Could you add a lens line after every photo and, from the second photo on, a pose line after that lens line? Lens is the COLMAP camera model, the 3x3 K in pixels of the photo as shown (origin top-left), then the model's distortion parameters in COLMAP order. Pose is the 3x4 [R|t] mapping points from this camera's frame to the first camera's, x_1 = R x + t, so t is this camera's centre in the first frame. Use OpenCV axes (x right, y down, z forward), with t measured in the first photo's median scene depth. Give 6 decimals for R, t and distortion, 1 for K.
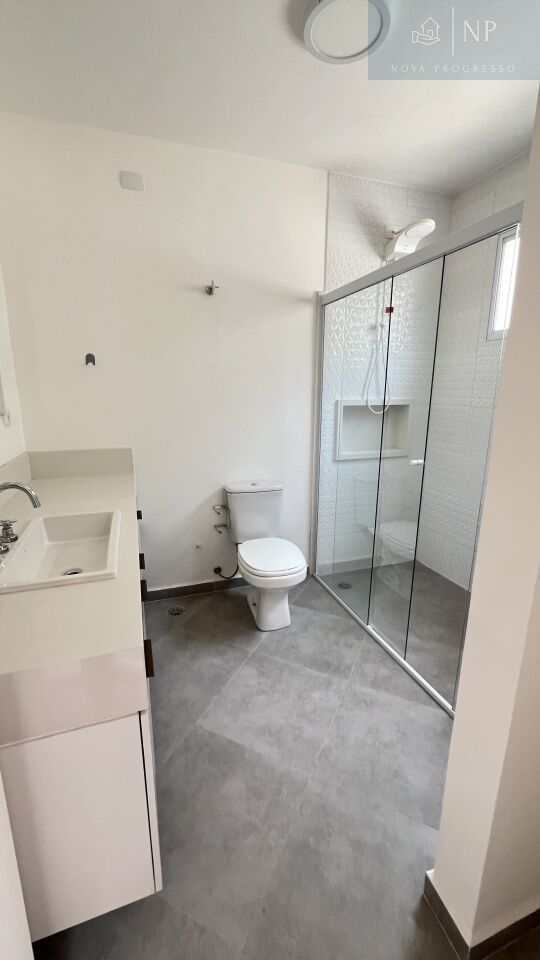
lens RADIAL K [[386.8, 0, 272.8], [0, 386.8, 477.5], [0, 0, 1]] dist [-0.003355, -0.000277]
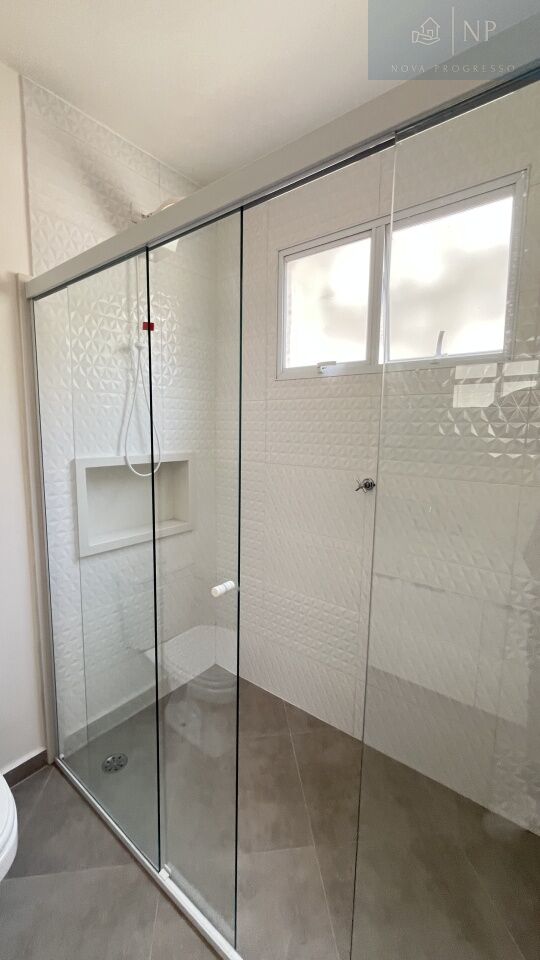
lens RADIAL K [[386.8, 0, 272.8], [0, 386.8, 477.5], [0, 0, 1]] dist [-0.003355, -0.000277]
pose [[0.839855, -0.061116, 0.539360, 0.100004], [0.110655, 0.992053, -0.059892, -0.101056], [-0.531413, 0.109983, 0.839943, 0.330333]]
